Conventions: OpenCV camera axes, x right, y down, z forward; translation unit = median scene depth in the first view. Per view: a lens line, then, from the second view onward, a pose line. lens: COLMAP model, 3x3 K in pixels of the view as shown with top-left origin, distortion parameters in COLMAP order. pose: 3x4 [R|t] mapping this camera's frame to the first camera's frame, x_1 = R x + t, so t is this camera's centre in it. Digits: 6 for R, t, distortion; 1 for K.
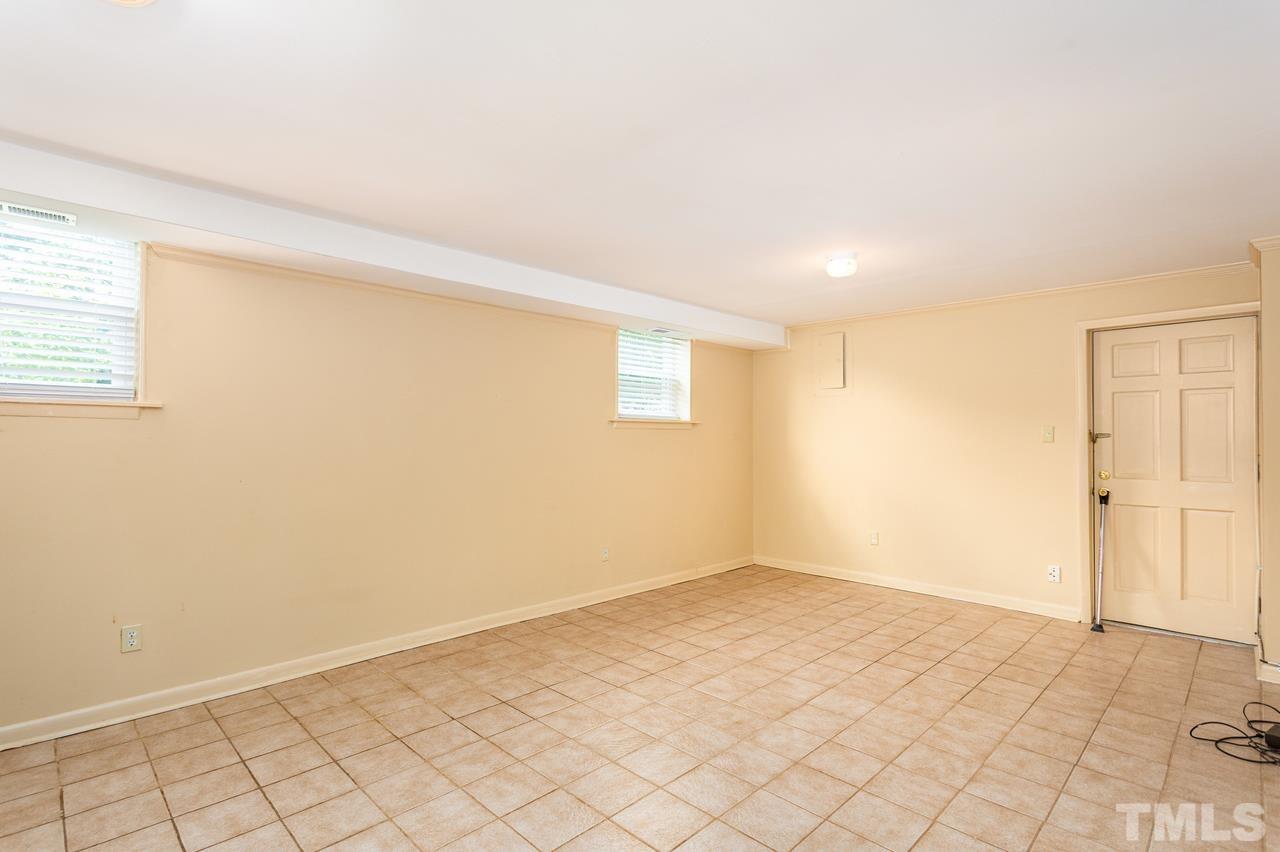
lens RADIAL K [[615.1, 0, 638.4], [0, 615.1, 430.4], [0, 0, 1]] dist [-0.001670, 0.001022]
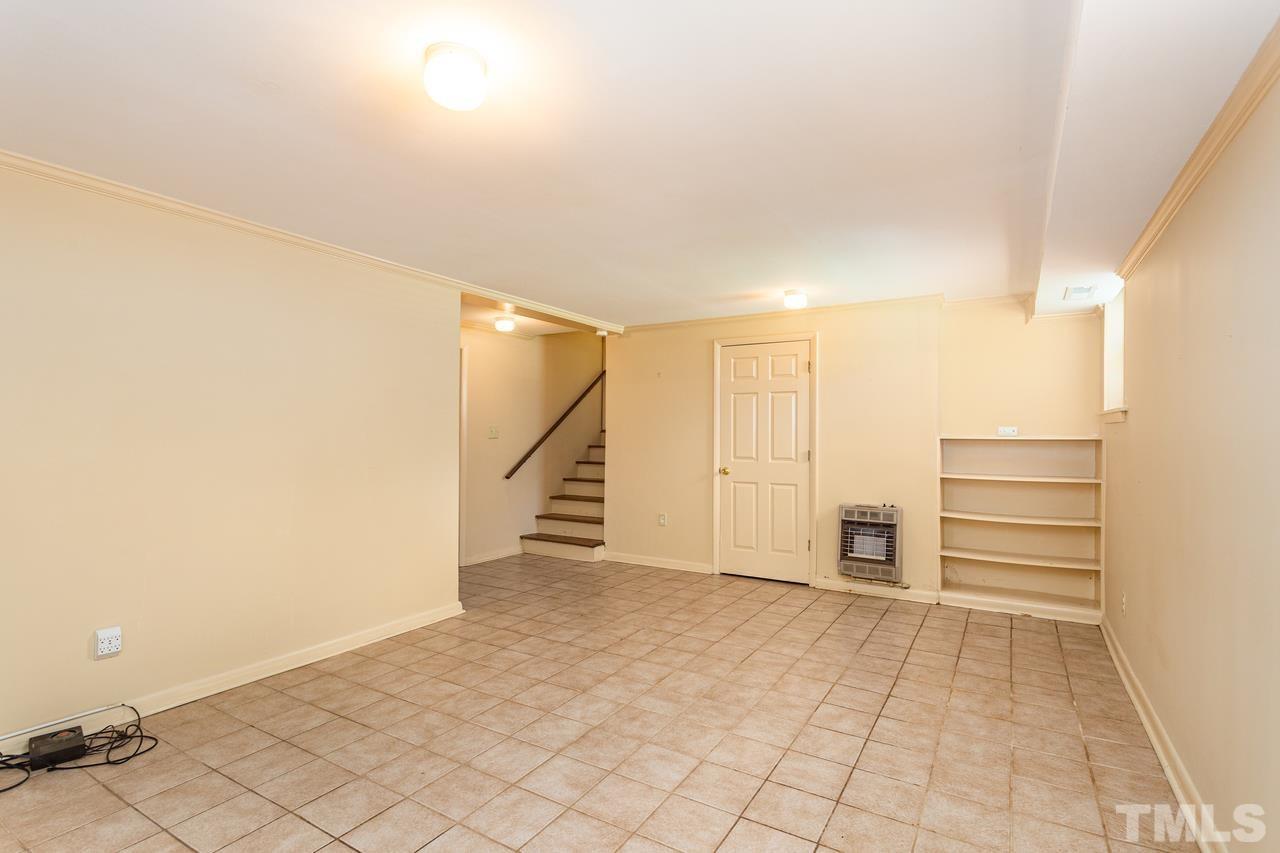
lens RADIAL K [[615.1, 0, 641.6], [0, 615.1, 431.4], [0, 0, 1]] dist [-0.001670, 0.001022]
pose [[-0.970401, -0.009537, -0.241310, 0.414072], [-0.004877, 0.999790, -0.019902, 0.030496], [0.241449, -0.018136, -0.970244, 2.075408]]
